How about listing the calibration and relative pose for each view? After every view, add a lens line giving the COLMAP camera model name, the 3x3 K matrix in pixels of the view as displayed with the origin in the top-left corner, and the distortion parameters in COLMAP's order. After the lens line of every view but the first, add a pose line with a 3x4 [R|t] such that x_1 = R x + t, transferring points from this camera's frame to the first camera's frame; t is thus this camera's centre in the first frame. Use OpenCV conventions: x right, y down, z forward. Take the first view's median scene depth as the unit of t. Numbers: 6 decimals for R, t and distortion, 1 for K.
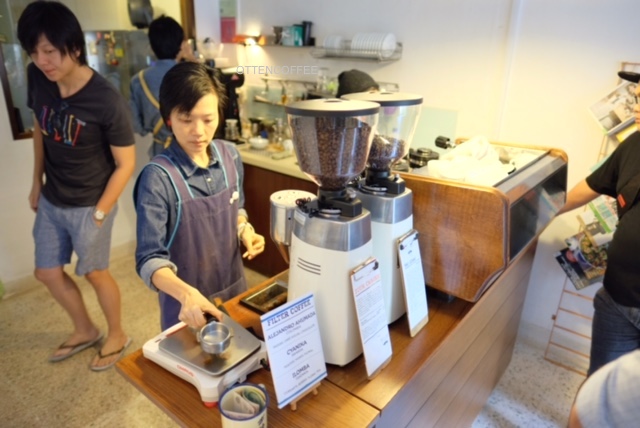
lens RADIAL K [[451.8, 0, 320.0], [0, 451.8, 214.0], [0, 0, 1]] dist [-0.027019, 0.002010]
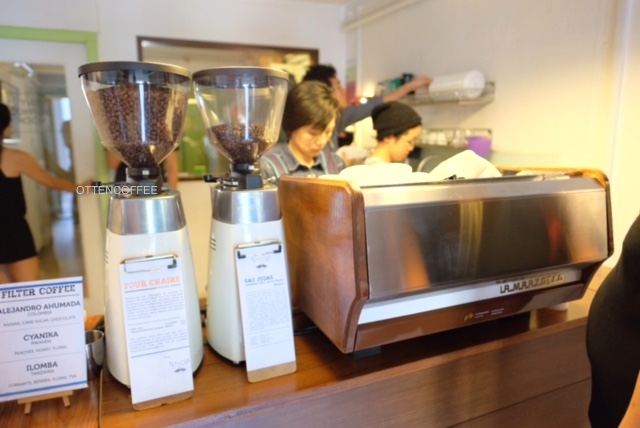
lens RADIAL K [[451.8, 0, 320.0], [0, 451.8, 214.0], [0, 0, 1]] dist [-0.027019, 0.002010]
pose [[0.889494, 0.046041, -0.454621, 0.391175], [-0.132860, 0.977987, -0.160904, 0.065641], [0.437205, 0.203524, 0.876030, 0.212793]]
